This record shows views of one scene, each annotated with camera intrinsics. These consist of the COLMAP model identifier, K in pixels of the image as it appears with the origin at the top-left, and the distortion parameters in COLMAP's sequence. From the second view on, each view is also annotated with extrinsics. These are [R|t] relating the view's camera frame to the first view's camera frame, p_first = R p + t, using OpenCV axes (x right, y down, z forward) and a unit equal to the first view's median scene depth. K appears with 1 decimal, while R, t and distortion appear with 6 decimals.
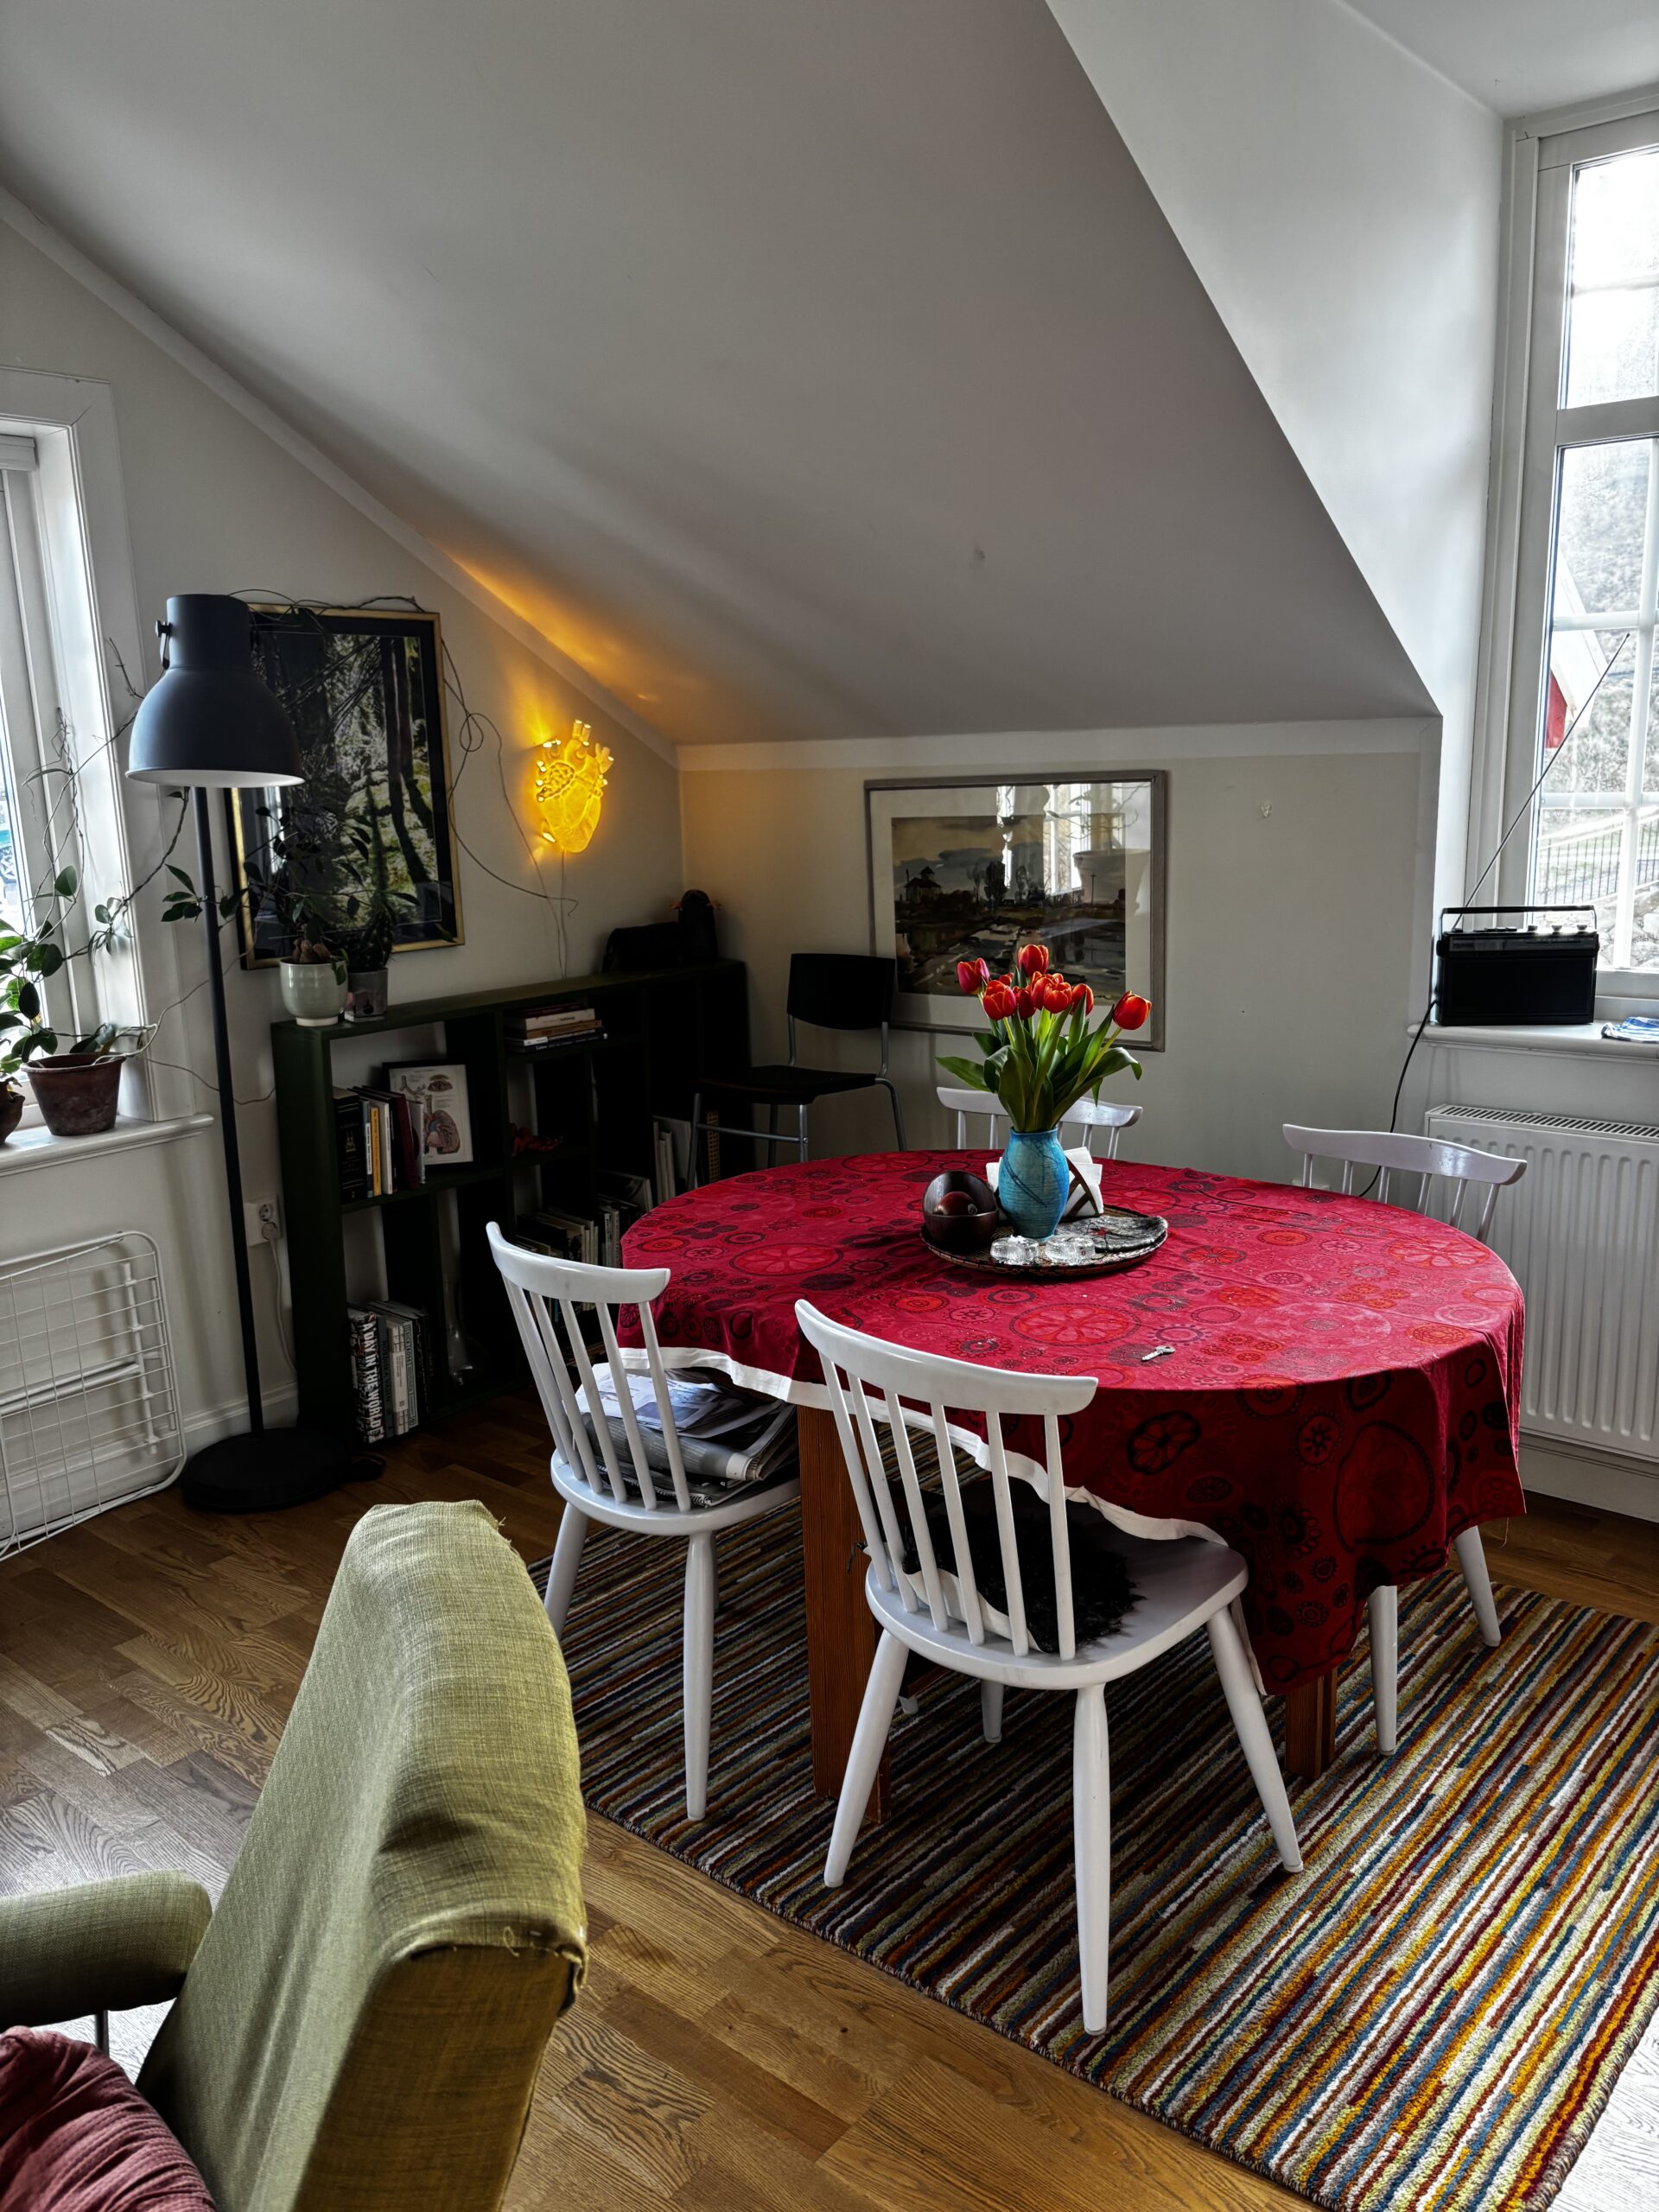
lens RADIAL K [[1648.7, 0, 839.2], [0, 1648.7, 1119.9], [0, 0, 1]] dist [0.023815, -0.057726]
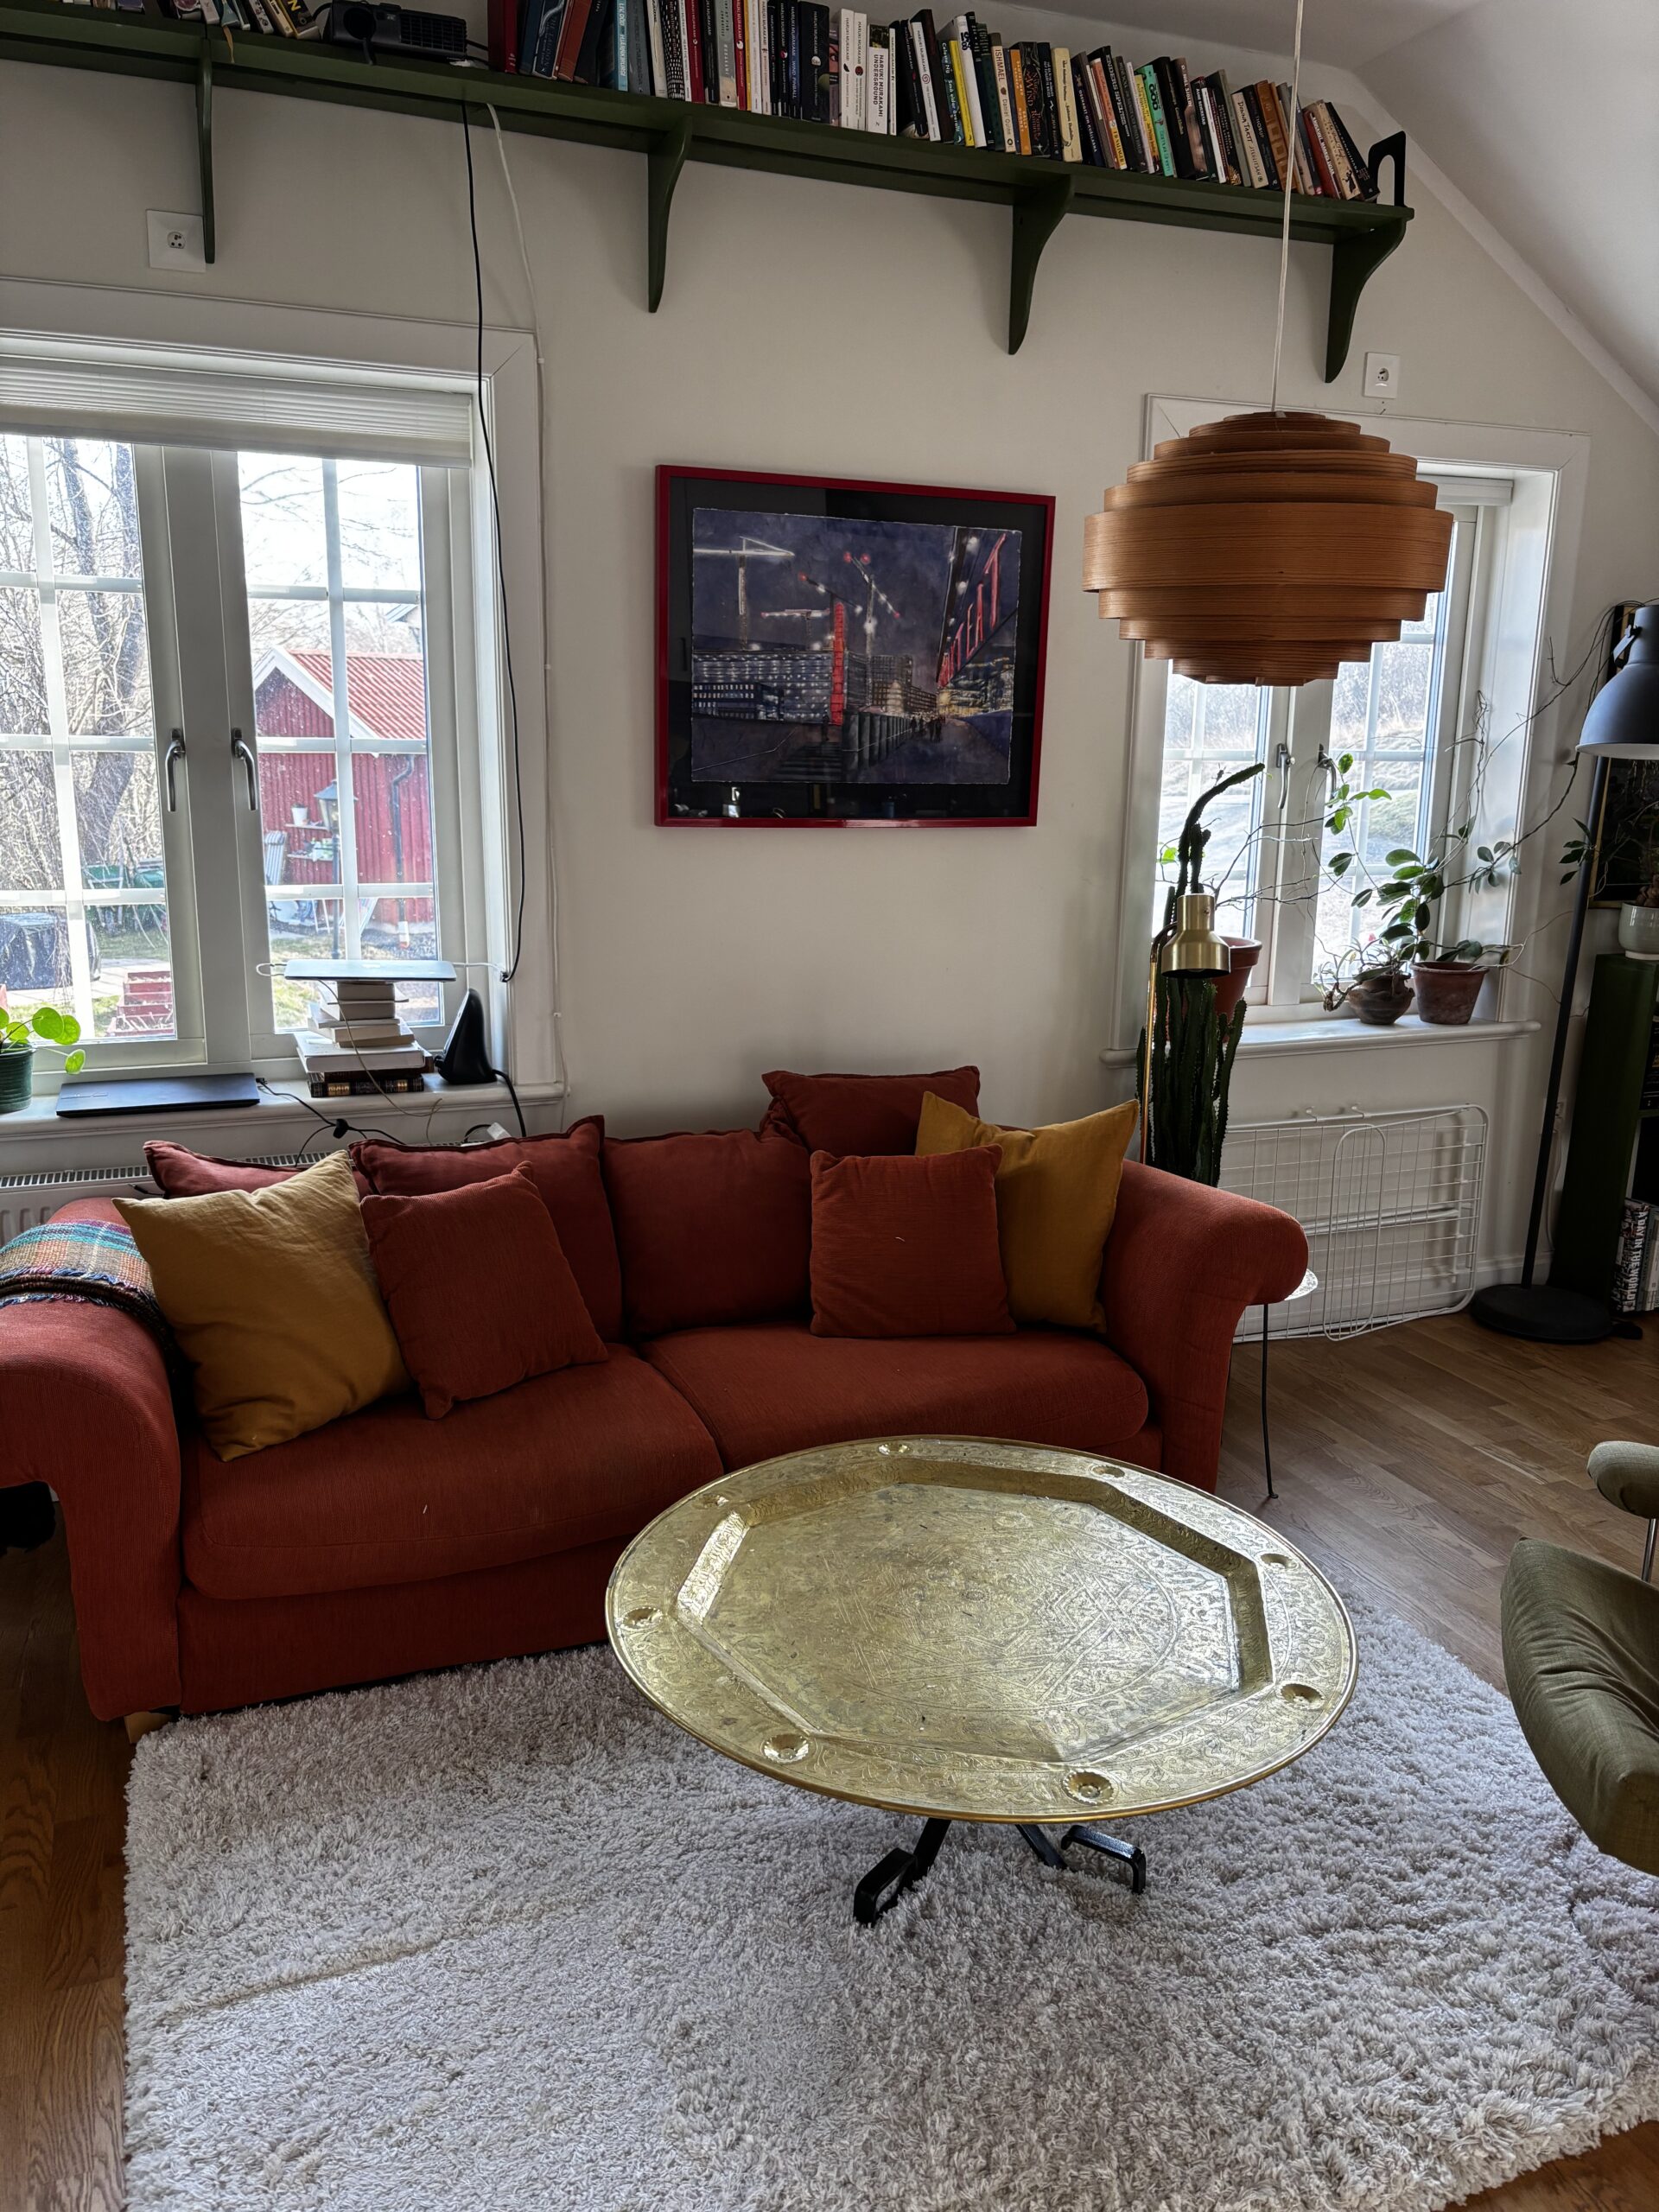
lens RADIAL K [[1648.7, 0, 818.2], [0, 1648.7, 1111.6], [0, 0, 1]] dist [0.023815, -0.057726]
pose [[0.874140, 0.142788, -0.464209, -0.273319], [-0.136701, 0.989499, 0.046947, 0.080108], [0.466038, 0.022420, 0.884481, -0.350177]]
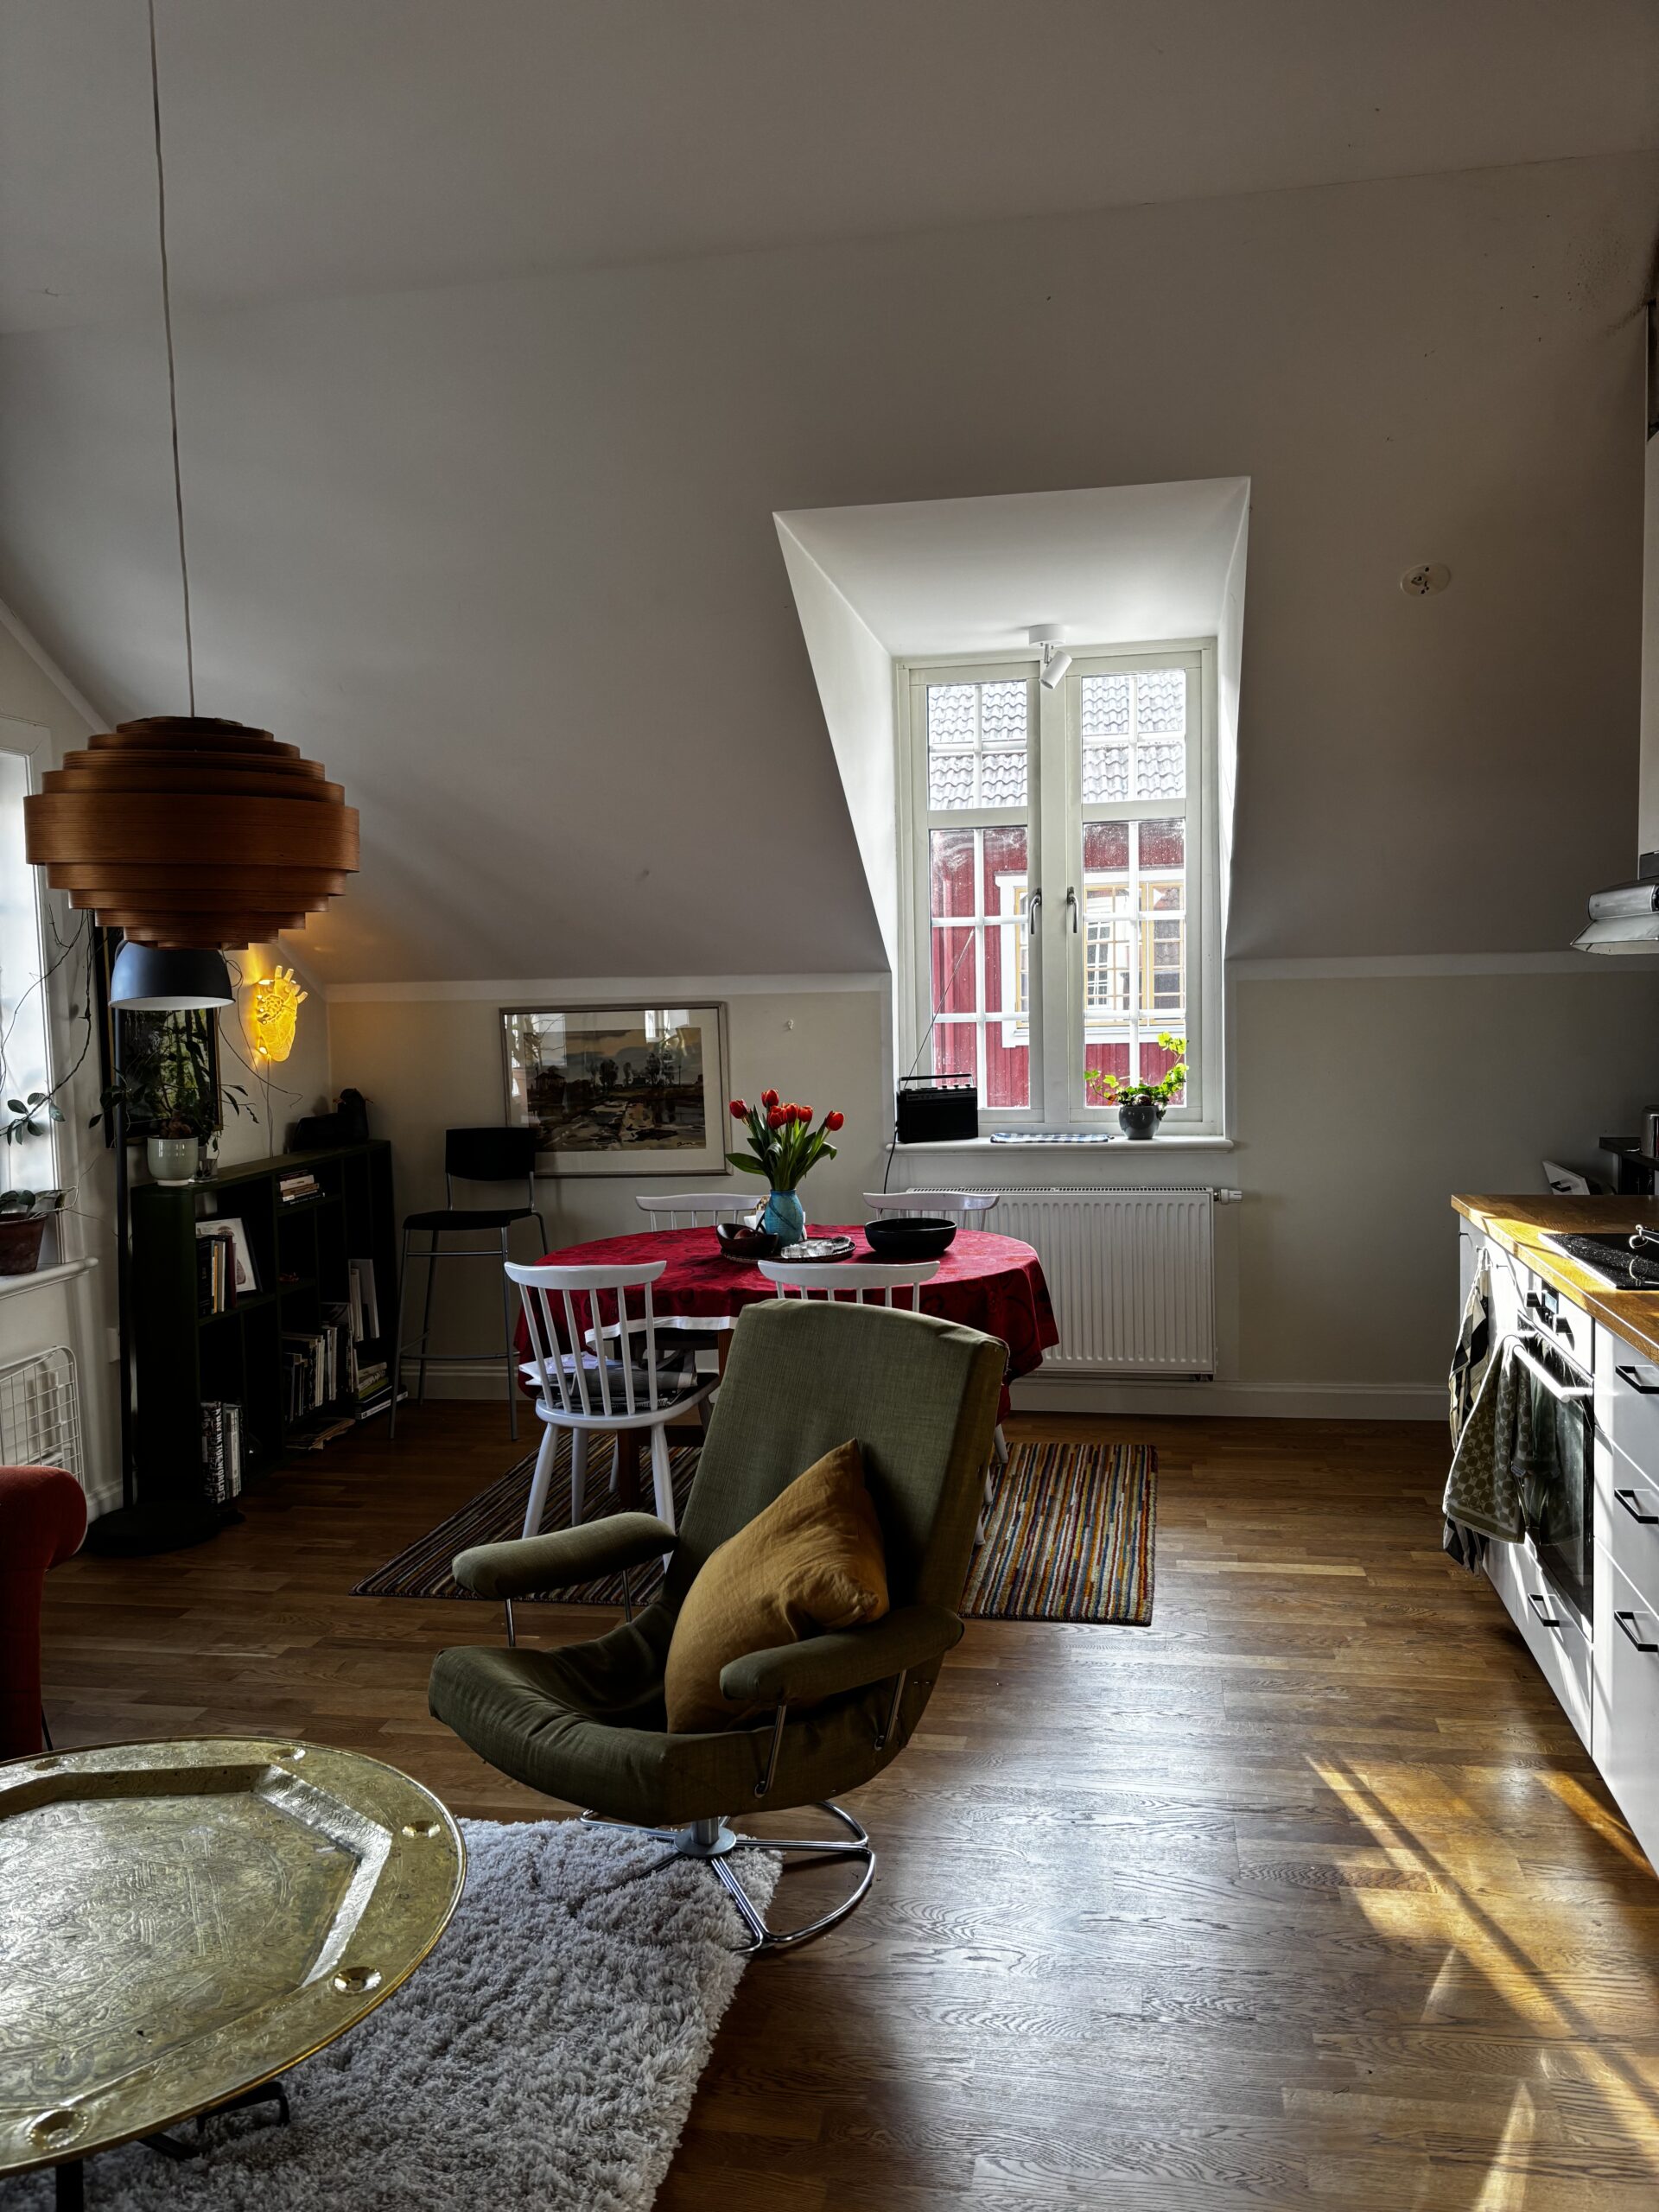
lens RADIAL K [[1648.7, 0, 826.8], [0, 1648.7, 1109.9], [0, 0, 1]] dist [0.023815, -0.057726]
pose [[0.866162, -0.031889, 0.498745, -0.537362], [0.106664, 0.986764, -0.122149, 0.104821], [-0.488248, 0.158999, 0.858098, -0.429861]]
